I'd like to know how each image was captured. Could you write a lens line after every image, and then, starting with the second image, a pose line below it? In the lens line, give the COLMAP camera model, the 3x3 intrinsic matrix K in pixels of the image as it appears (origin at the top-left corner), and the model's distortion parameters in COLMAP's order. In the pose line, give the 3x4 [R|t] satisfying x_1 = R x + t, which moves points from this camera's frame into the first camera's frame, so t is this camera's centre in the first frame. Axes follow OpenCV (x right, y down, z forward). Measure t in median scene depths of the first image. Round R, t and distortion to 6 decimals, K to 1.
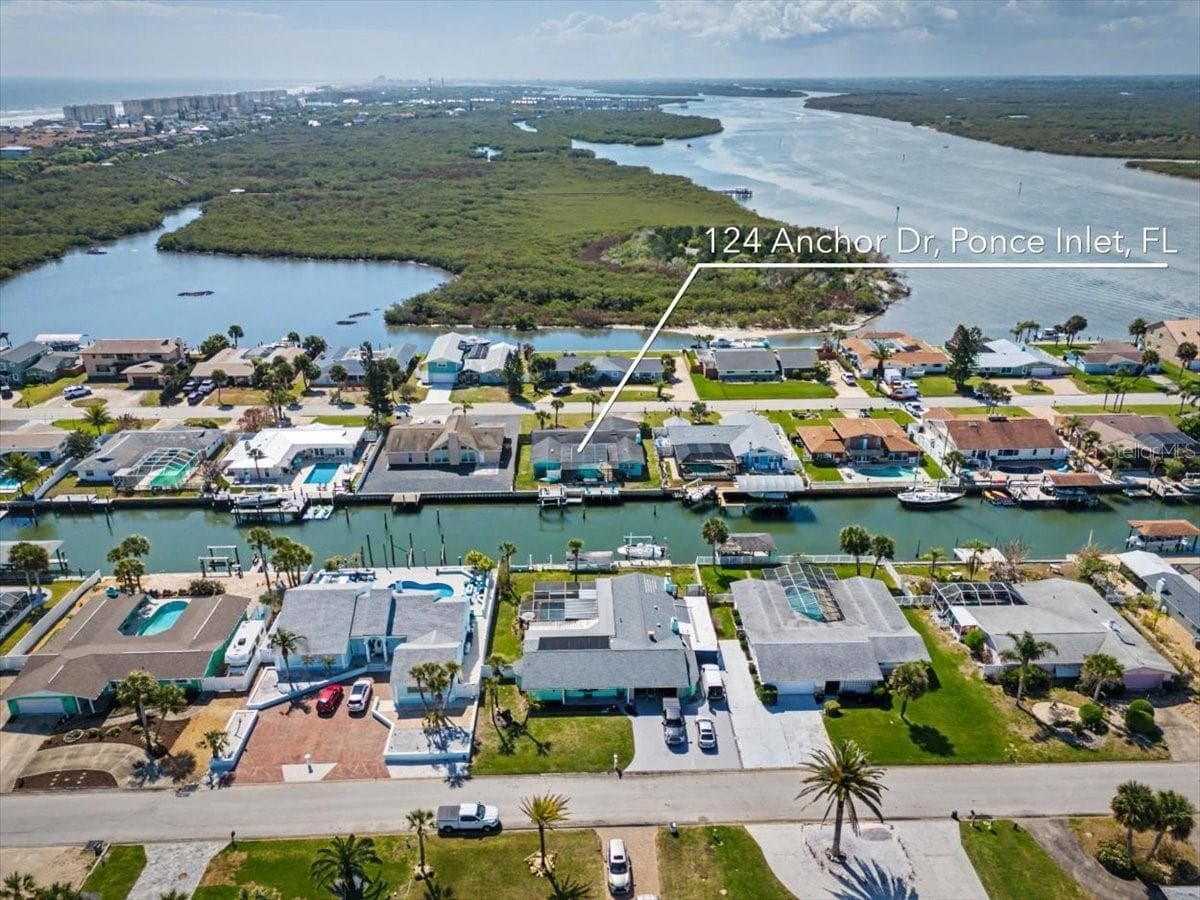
lens RADIAL K [[881.4, 0, 605.7], [0, 881.4, 450.2], [0, 0, 1]] dist [0.063055, -0.052311]
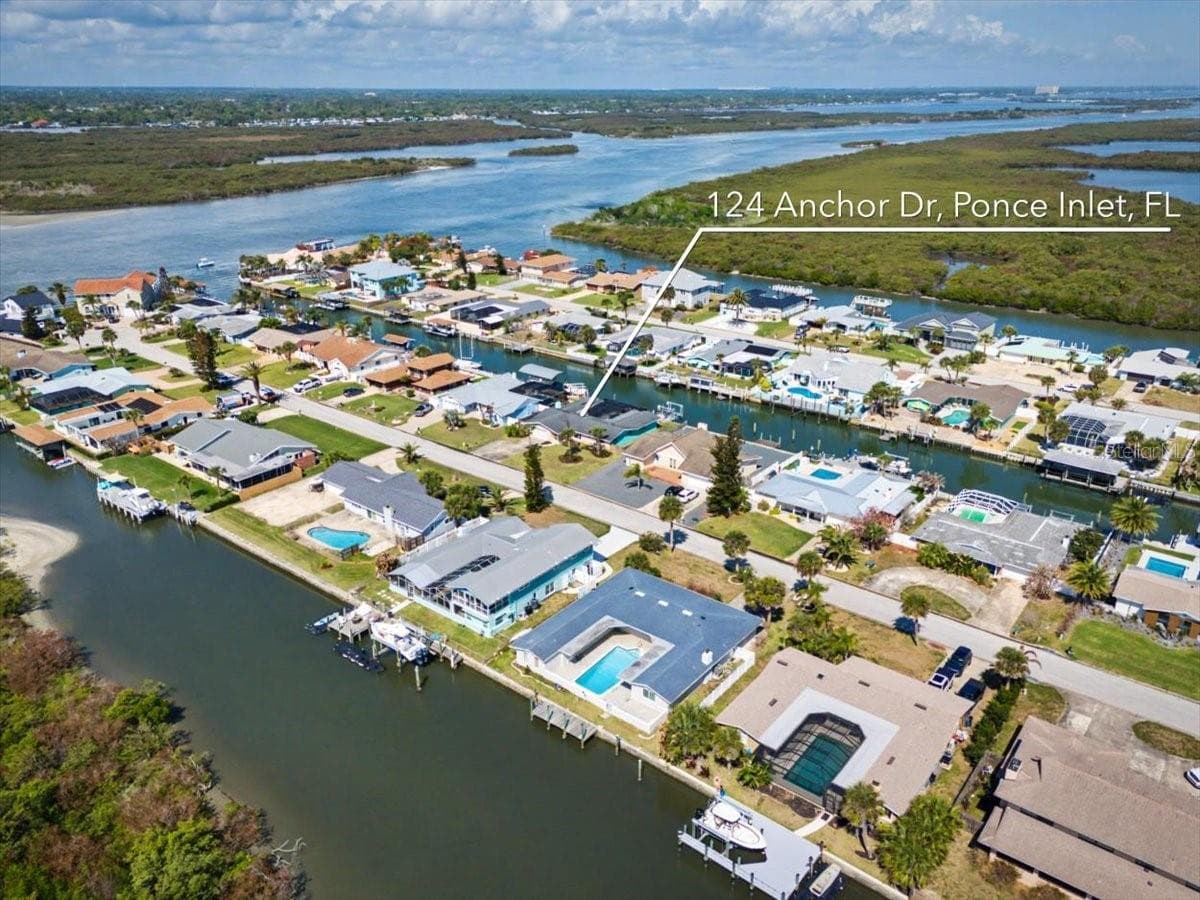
lens RADIAL K [[881.4, 0, 600.9], [0, 881.4, 456.6], [0, 0, 1]] dist [0.063055, -0.052311]
pose [[-0.757265, -0.249679, 0.603498, -0.716552], [0.254298, 0.738397, 0.624582, -0.670002], [-0.601566, 0.626442, -0.495670, 1.600995]]
